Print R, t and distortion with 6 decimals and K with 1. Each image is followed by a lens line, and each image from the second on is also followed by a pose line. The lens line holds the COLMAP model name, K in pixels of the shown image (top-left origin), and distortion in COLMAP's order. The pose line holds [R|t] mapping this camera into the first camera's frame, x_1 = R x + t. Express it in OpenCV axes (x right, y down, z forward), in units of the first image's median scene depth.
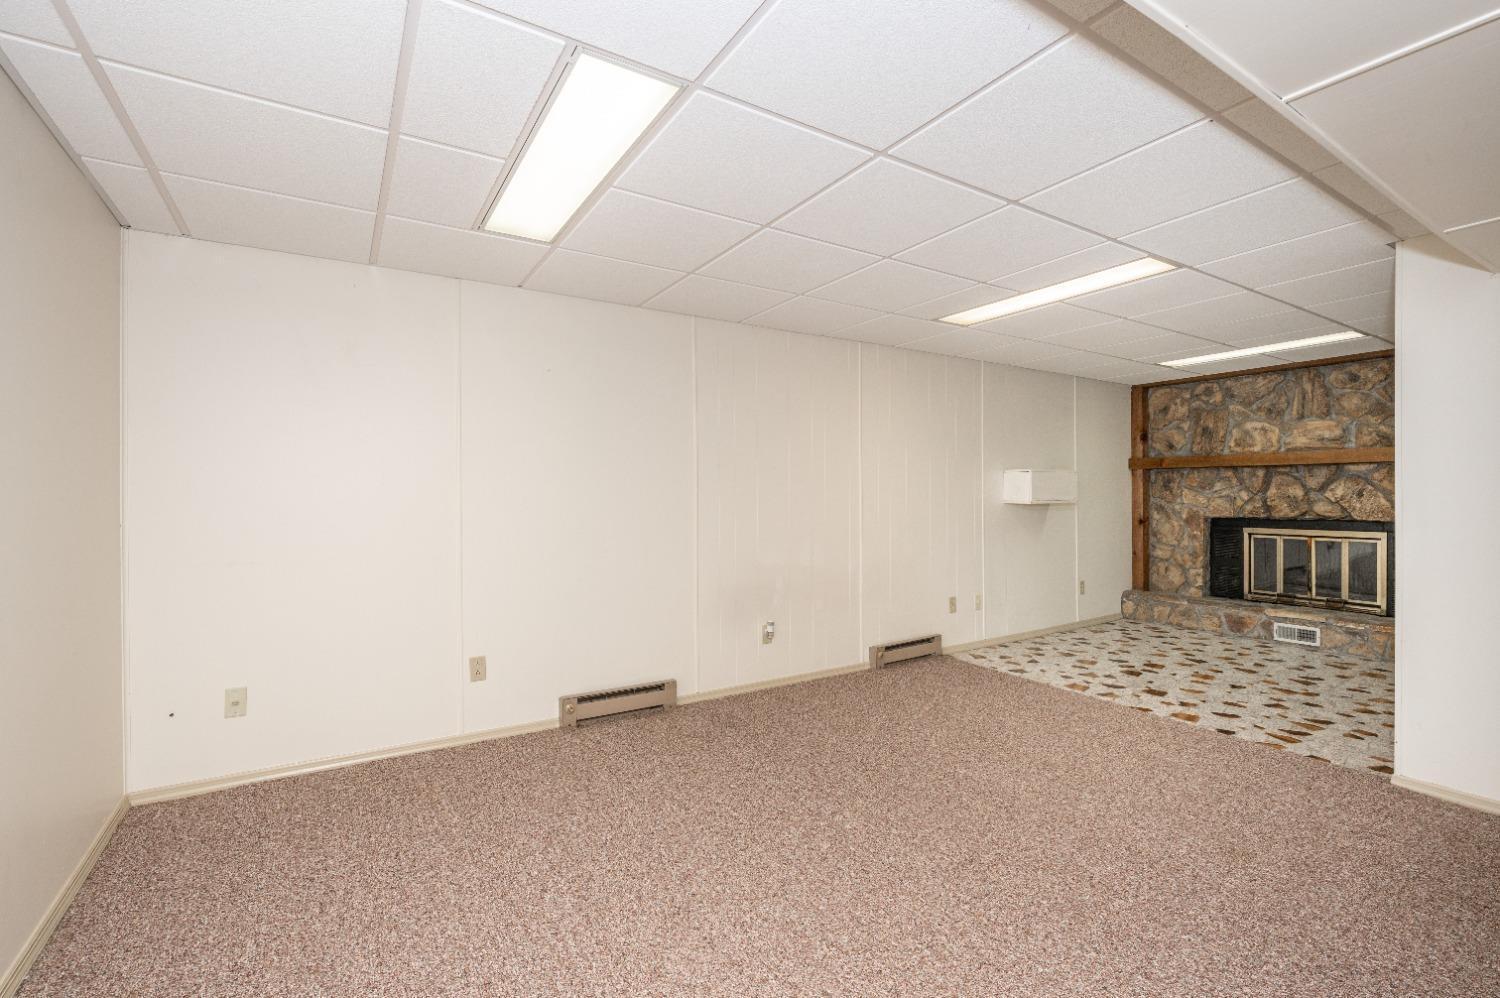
lens RADIAL K [[661.1, 0, 750.3], [0, 661.1, 495.1], [0, 0, 1]] dist [0.000064, 0.000039]
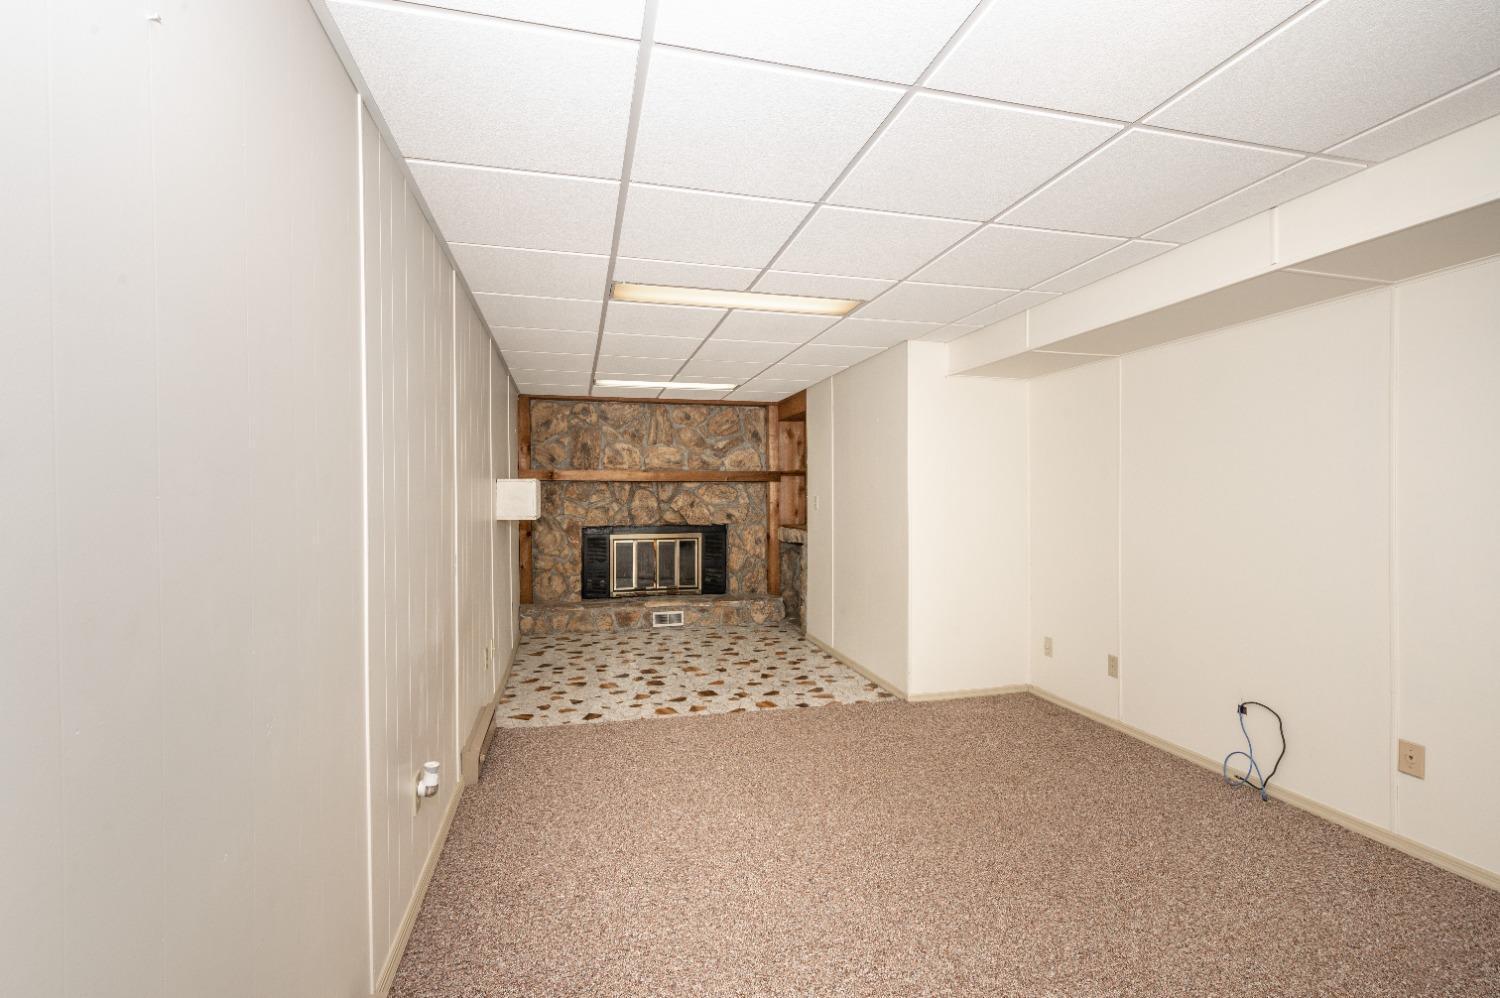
lens RADIAL K [[661.1, 0, 752.2], [0, 661.1, 496.9], [0, 0, 1]] dist [0.000064, 0.000039]
pose [[0.306586, 0.003012, 0.951838, -0.277536], [0.004680, 0.999978, -0.004672, -0.009984], [-0.951831, 0.005887, 0.306566, 0.435373]]
